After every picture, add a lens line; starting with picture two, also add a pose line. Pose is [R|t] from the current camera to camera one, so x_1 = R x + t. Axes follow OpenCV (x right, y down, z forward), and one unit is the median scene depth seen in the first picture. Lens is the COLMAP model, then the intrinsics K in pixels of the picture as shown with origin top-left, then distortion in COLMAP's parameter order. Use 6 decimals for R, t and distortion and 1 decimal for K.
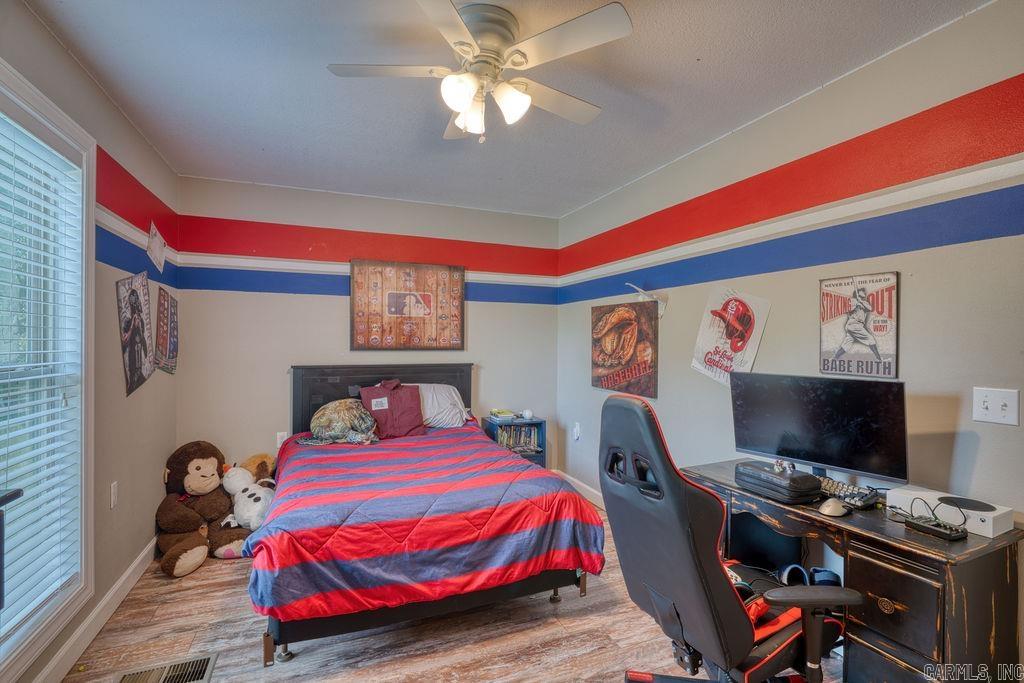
lens RADIAL K [[477.6, 0, 520.3], [0, 477.6, 336.5], [0, 0, 1]] dist [-0.007344, -0.001907]
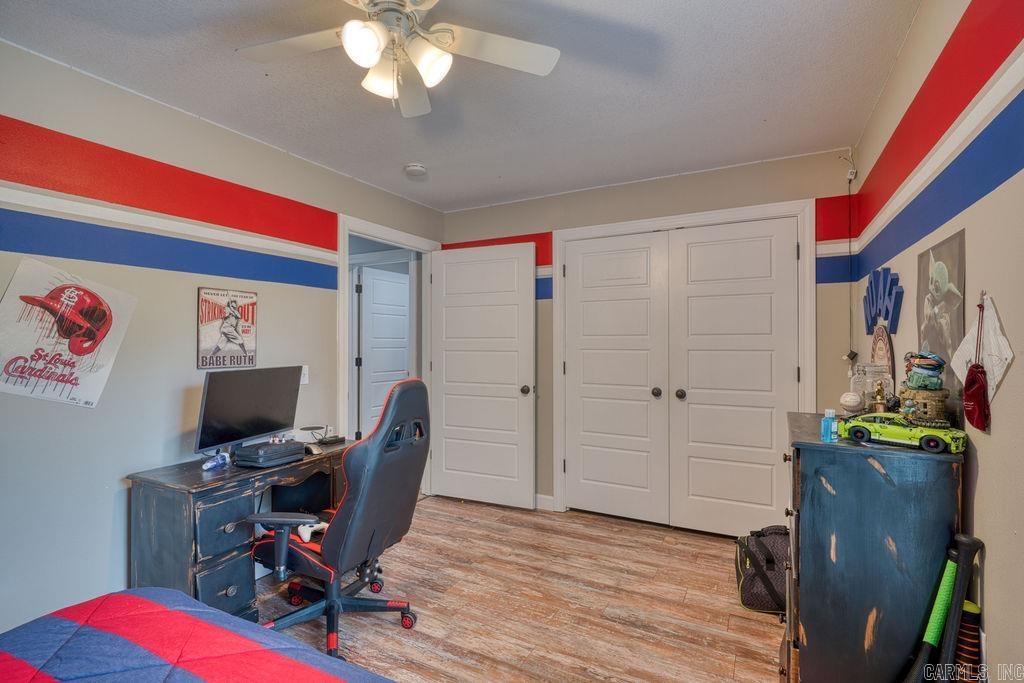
lens RADIAL K [[477.6, 0, 512.5], [0, 477.6, 339.9], [0, 0, 1]] dist [-0.007344, -0.001907]
pose [[-0.632250, 0.002095, 0.774762, -0.598161], [-0.005925, 0.999954, -0.007539, 0.009625], [-0.774742, -0.009357, -0.632208, 0.942209]]
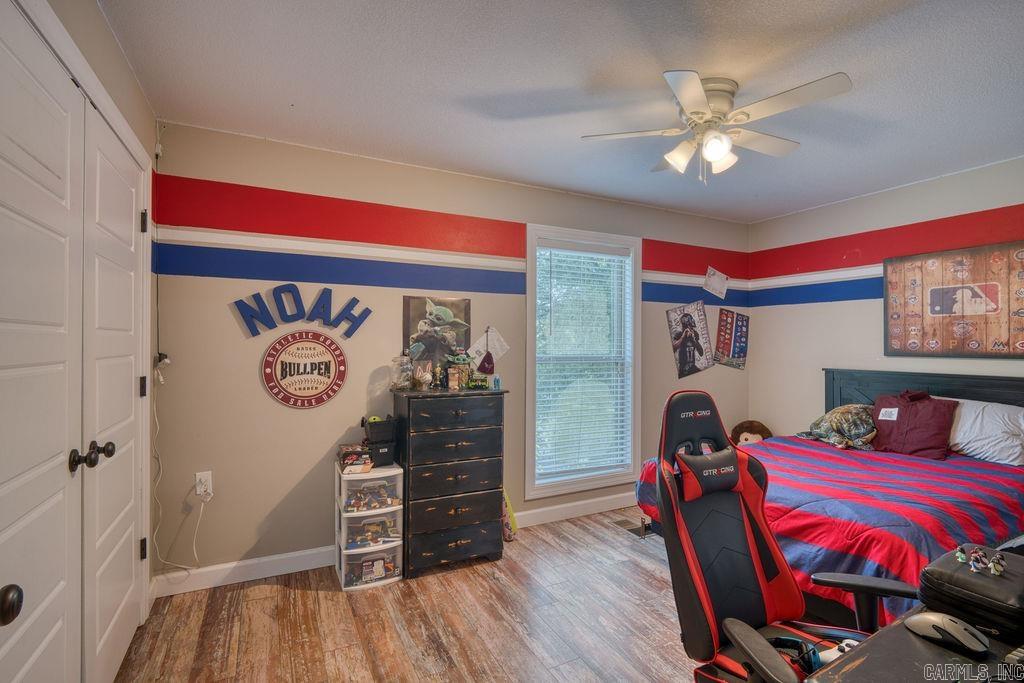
lens RADIAL K [[477.6, 0, 521.2], [0, 477.6, 346.6], [0, 0, 1]] dist [-0.007344, -0.001907]
pose [[0.095667, -0.000609, -0.995413, 0.745484], [0.003643, 0.999993, -0.000262, 0.012463], [0.995407, -0.003601, 0.095668, 0.284230]]
